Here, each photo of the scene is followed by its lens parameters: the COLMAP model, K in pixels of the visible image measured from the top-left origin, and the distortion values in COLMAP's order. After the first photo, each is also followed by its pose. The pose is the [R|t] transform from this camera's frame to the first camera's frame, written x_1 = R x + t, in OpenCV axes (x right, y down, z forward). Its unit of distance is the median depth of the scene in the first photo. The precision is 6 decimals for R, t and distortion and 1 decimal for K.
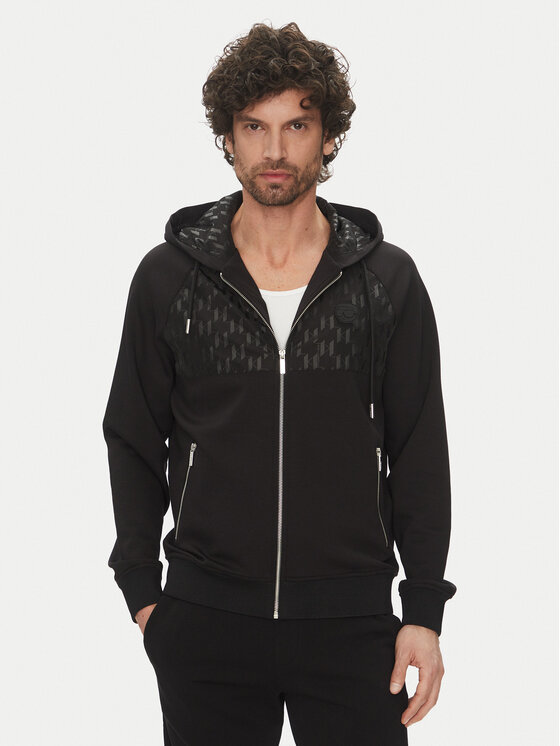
lens RADIAL K [[1476.7, 0, 281.2], [0, 1476.7, 373.2], [0, 0, 1]] dist [0.196749, 0.000000]
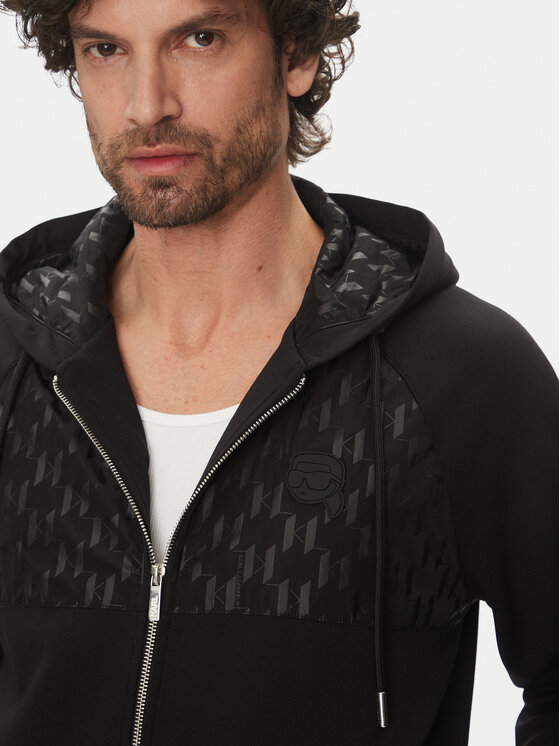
lens RADIAL K [[1020.4, 0, 280.3], [0, 1020.4, 368.9], [0, 0, 1]] dist [-0.024515, 0.000000]
pose [[0.907712, 0.046808, -0.416975, 0.156747], [0.031334, 0.983422, 0.178606, -0.124902], [0.418422, -0.175188, 0.891197, 0.735921]]
